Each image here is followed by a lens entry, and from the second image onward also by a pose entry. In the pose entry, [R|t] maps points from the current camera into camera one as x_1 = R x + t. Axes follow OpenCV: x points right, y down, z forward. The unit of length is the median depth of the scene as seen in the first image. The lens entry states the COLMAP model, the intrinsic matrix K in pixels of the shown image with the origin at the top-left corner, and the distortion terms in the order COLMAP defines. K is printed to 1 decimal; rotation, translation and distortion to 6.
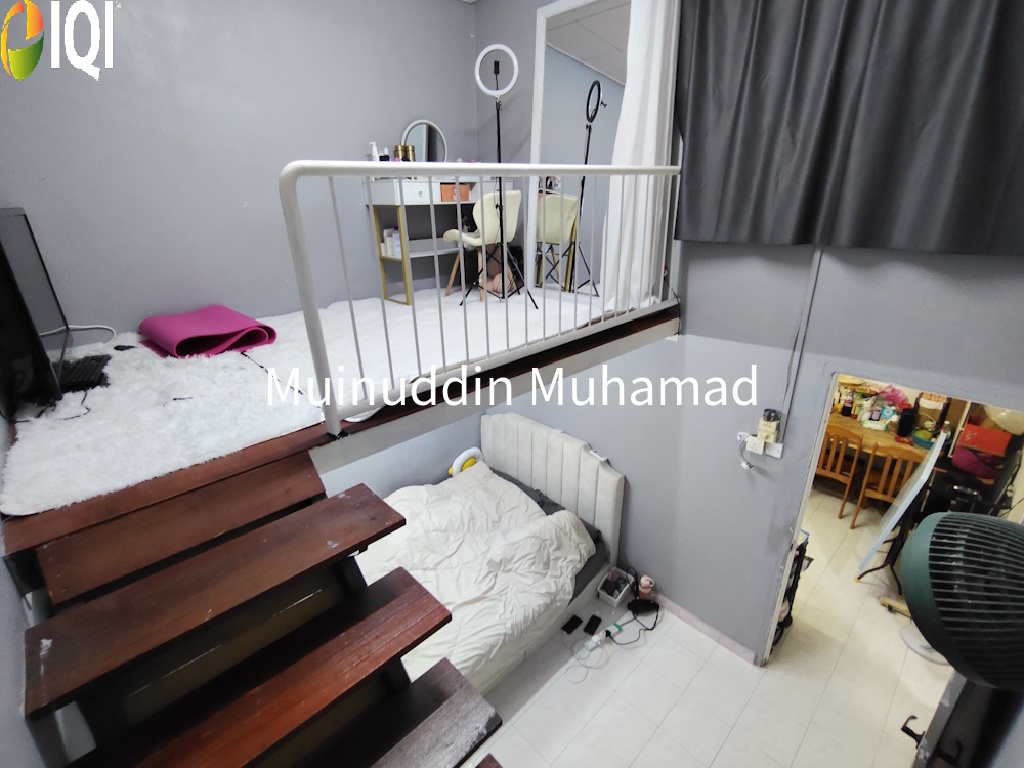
lens RADIAL K [[483.4, 0, 513.6], [0, 483.4, 386.6], [0, 0, 1]] dist [-0.003803, 0.001569]
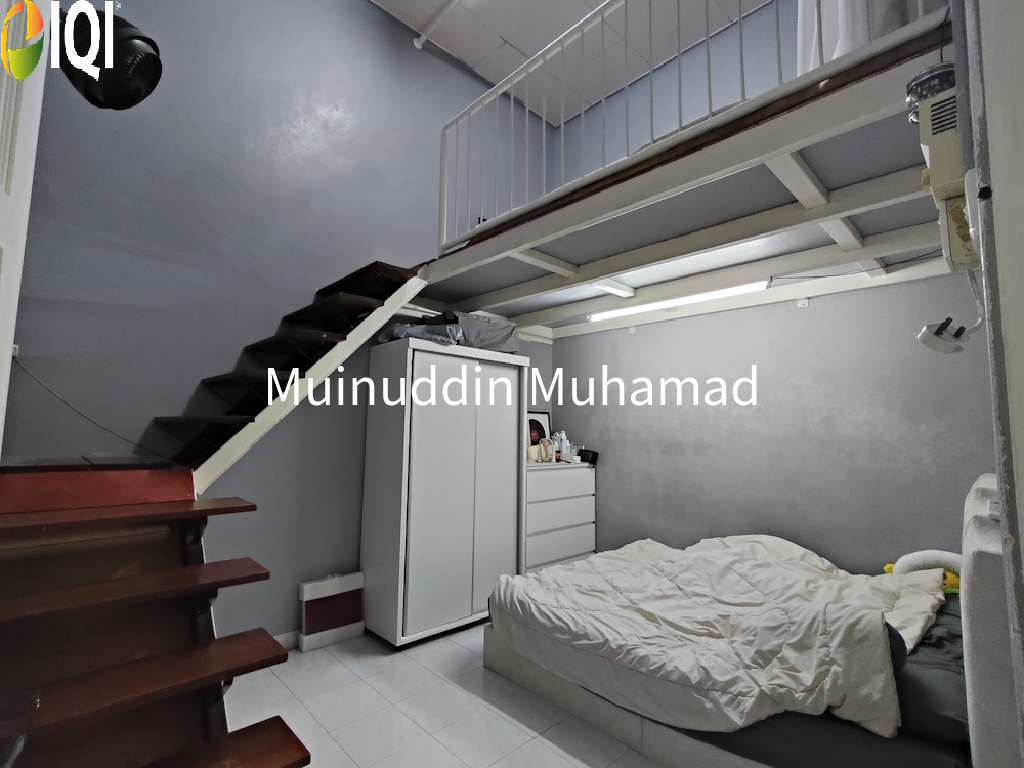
lens RADIAL K [[483.4, 0, 512.0], [0, 483.4, 386.0], [0, 0, 1]] dist [-0.003803, 0.001569]
pose [[-0.001045, -0.074051, -0.997254, 0.672291], [-0.384441, 0.920645, -0.067959, 0.265565], [0.923149, 0.383314, -0.029430, 0.727623]]
